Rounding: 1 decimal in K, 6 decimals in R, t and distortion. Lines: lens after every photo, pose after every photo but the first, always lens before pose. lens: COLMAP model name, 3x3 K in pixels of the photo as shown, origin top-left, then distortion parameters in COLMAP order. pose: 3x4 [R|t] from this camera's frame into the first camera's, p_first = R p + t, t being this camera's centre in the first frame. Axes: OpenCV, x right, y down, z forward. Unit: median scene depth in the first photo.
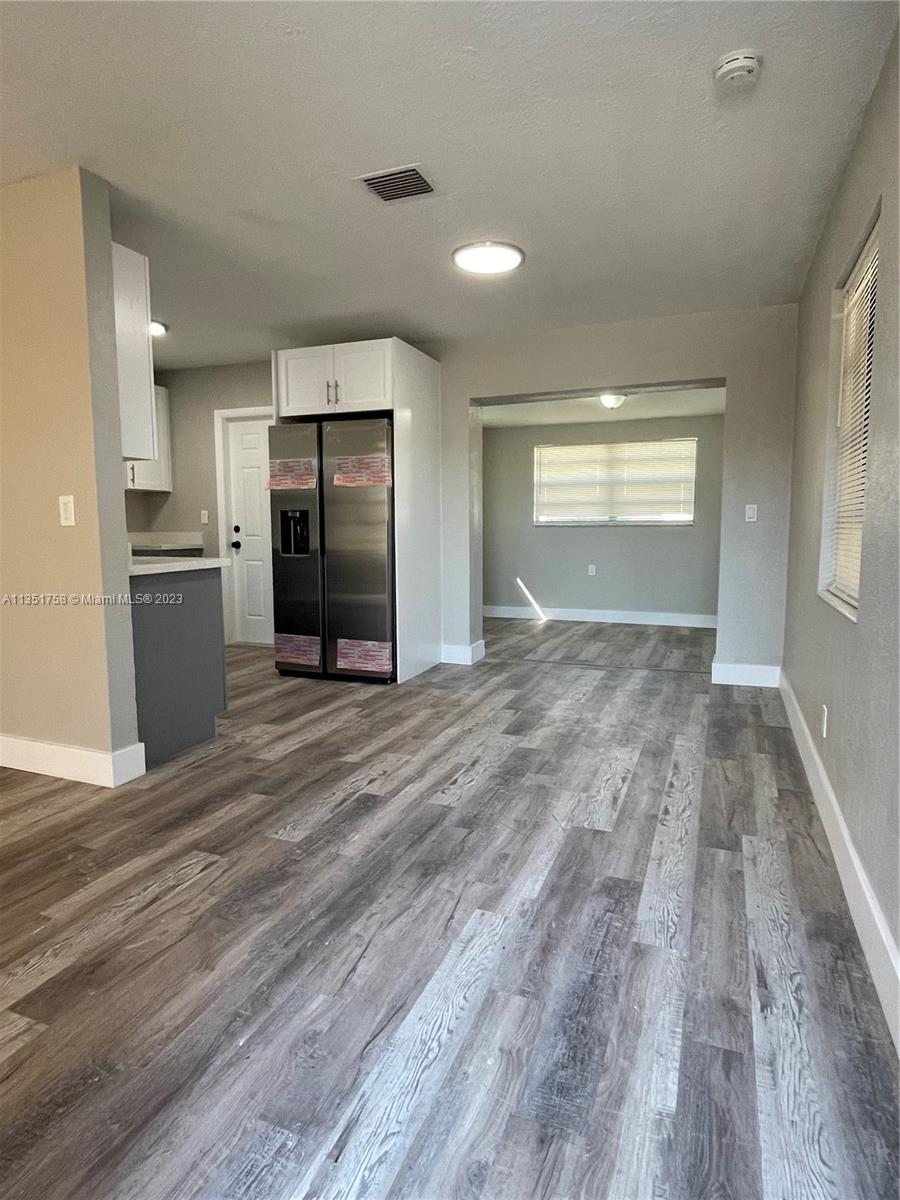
lens RADIAL K [[665.6, 0, 450.0], [0, 665.6, 600.0], [0, 0, 1]] dist [0.001317, 0.000110]
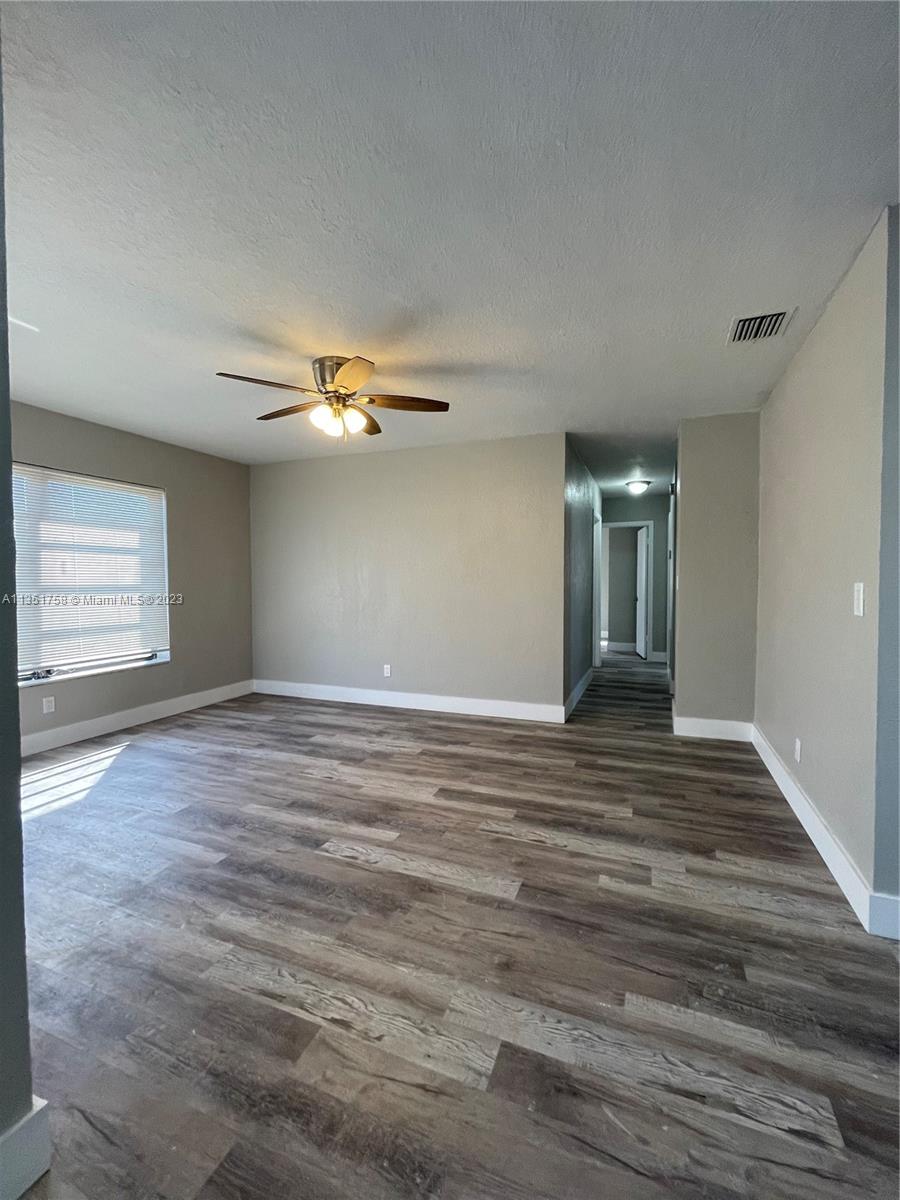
lens RADIAL K [[496.3, 0, 450.0], [0, 496.3, 600.0], [0, 0, 1]] dist [-0.004285, -0.000263]
pose [[-0.002538, 0.040528, -0.999175, 0.117968], [-0.110970, 0.992996, 0.040559, -0.124711], [0.993821, 0.110982, 0.001977, 0.578914]]
